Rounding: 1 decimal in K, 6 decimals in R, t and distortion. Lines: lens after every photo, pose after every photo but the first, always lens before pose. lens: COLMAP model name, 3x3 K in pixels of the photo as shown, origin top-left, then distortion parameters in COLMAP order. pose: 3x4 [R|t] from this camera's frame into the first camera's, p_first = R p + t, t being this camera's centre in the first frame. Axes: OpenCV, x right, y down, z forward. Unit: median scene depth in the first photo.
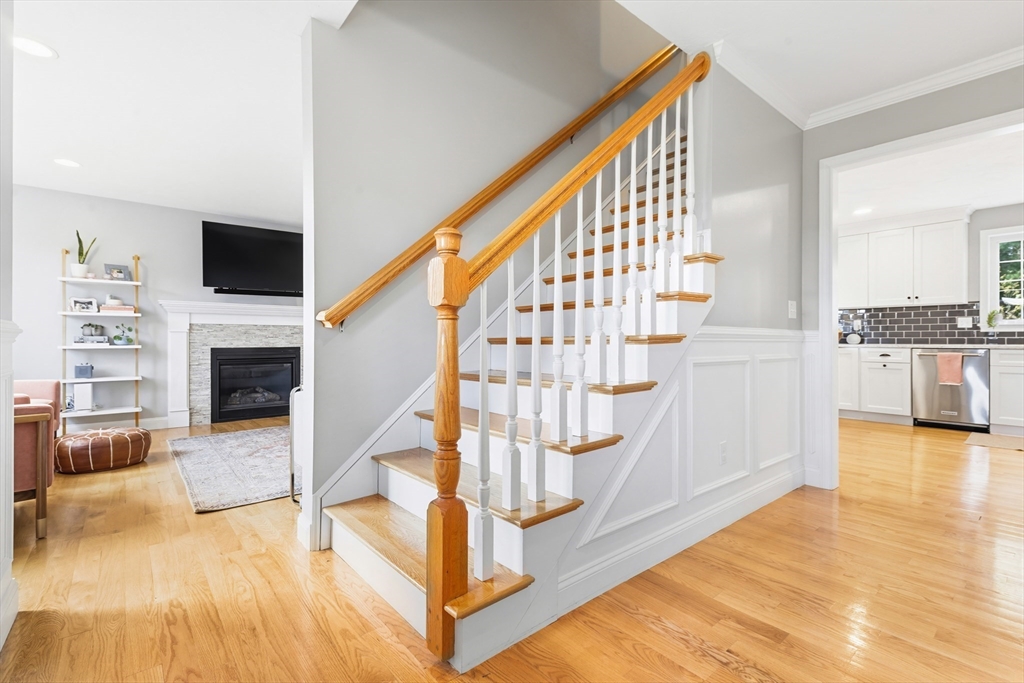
lens RADIAL K [[463.5, 0, 516.6], [0, 463.5, 339.8], [0, 0, 1]] dist [0.006897, -0.000512]
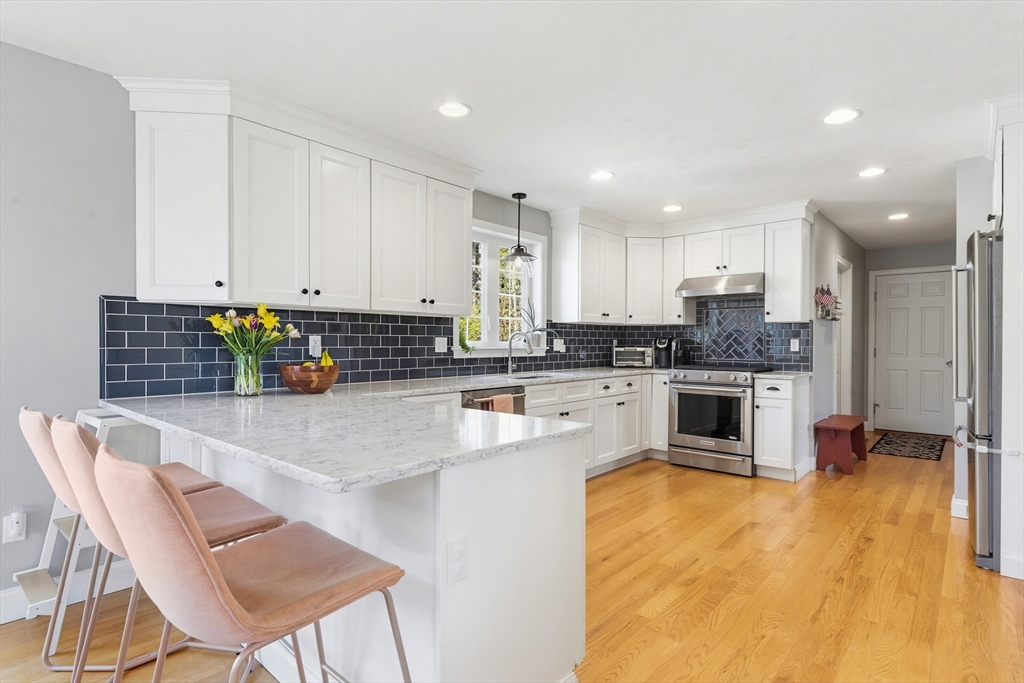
lens RADIAL K [[516.0, 0, 519.7], [0, 516.0, 345.9], [0, 0, 1]] dist [0.014736, -0.000636]
pose [[-0.156999, -0.007263, 0.987572, 0.229573], [-0.003266, 0.999971, 0.006835, -0.044598], [-0.987593, -0.002152, -0.157018, 1.093762]]
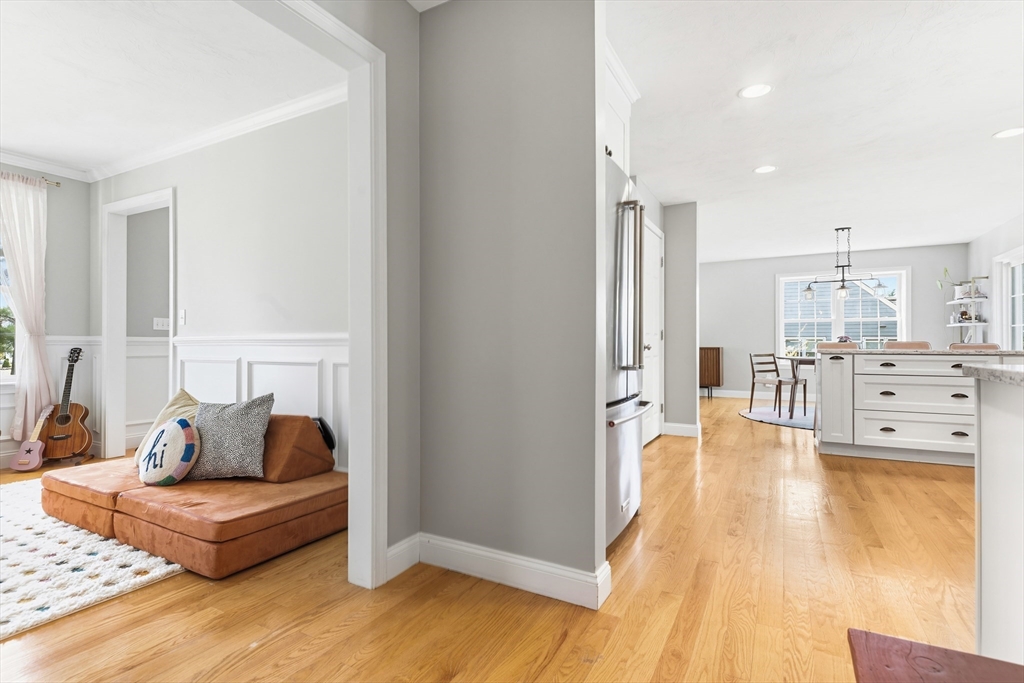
lens RADIAL K [[492.4, 0, 517.7], [0, 492.4, 342.1], [0, 0, 1]] dist [0.020927, -0.014232]
pose [[0.373973, -0.000982, -0.927439, 1.187379], [0.000832, 0.999999, -0.000724, -0.001954], [0.927439, -0.000501, 0.373974, 0.166113]]
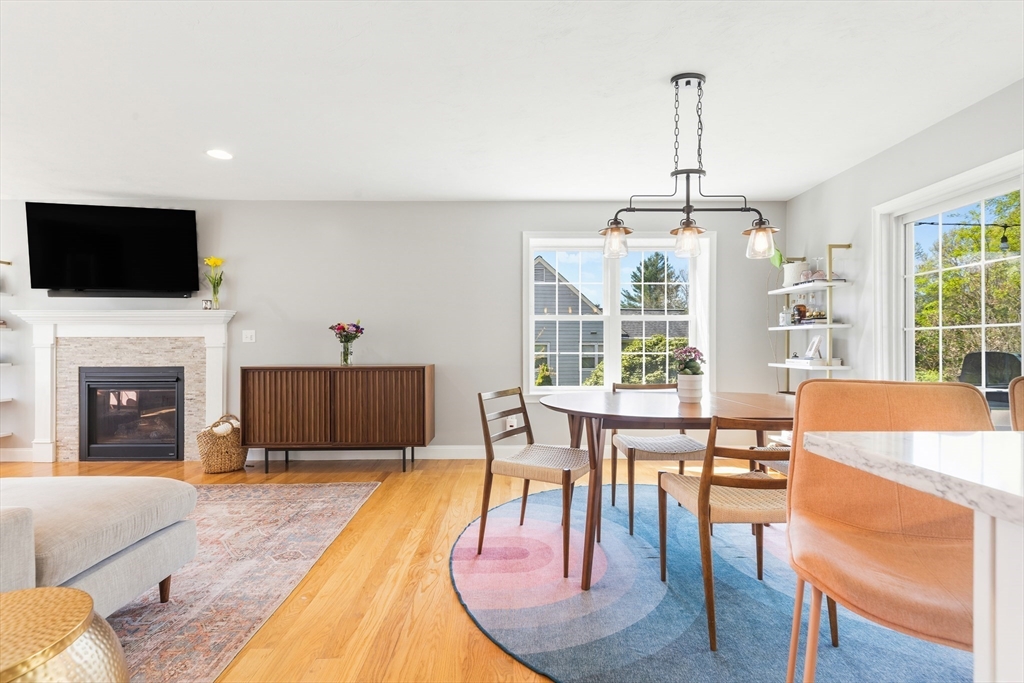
lens RADIAL K [[463.7, 0, 513.5], [0, 463.7, 346.3], [0, 0, 1]] dist [0.003740, -0.000889]
pose [[0.774578, -0.001138, -0.632478, 0.474489], [0.001382, 0.999999, -0.000108, -0.019178], [0.632477, -0.000791, 0.774579, 0.940615]]
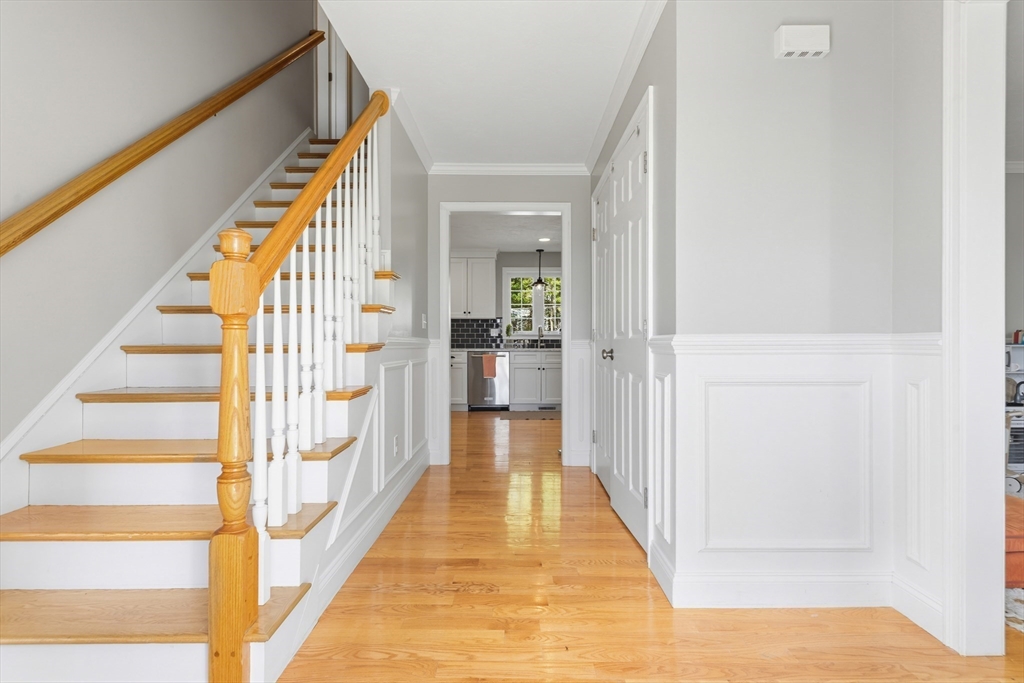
lens RADIAL K [[516.0, 0, 519.7], [0, 516.0, 345.9], [0, 0, 1]] dist [0.014736, -0.000636]
pose [[0.636563, -0.002473, 0.771221, -0.176358], [-0.001263, 0.999990, 0.004249, -0.004658], [-0.771224, -0.003679, 0.636554, -0.025996]]
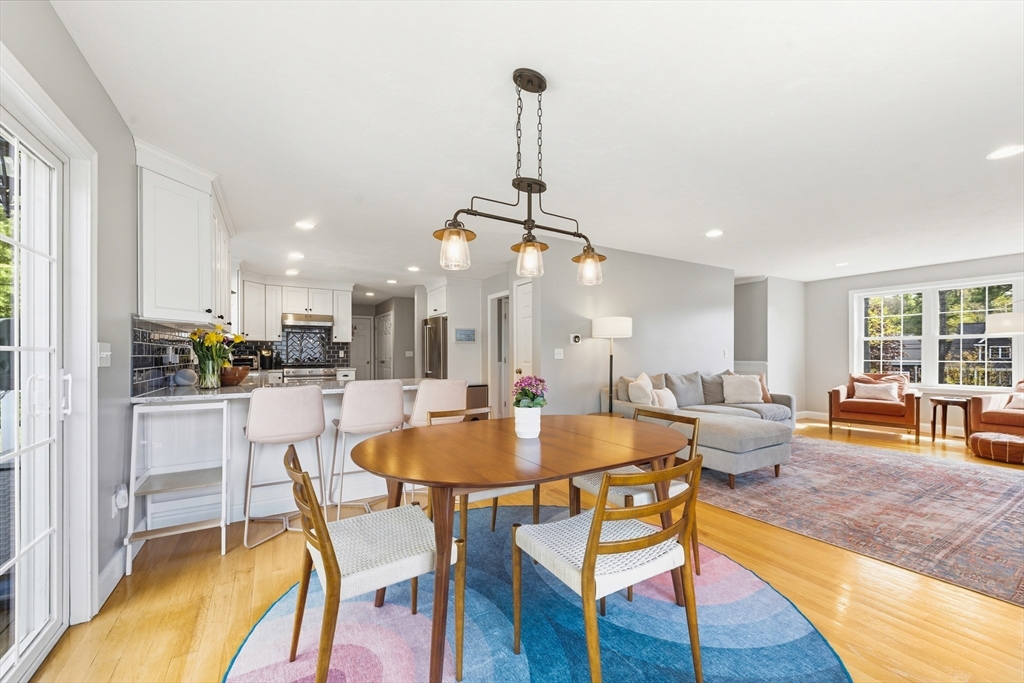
lens RADIAL K [[403.1, 0, 512.2], [0, 403.1, 353.6], [0, 0, 1]] dist [0.017550, -0.008683]
pose [[-0.987903, 0.001925, 0.155059, 0.266238], [0.001865, 0.999998, -0.000528, -0.039657], [-0.155060, -0.000232, -0.987905, 1.812835]]
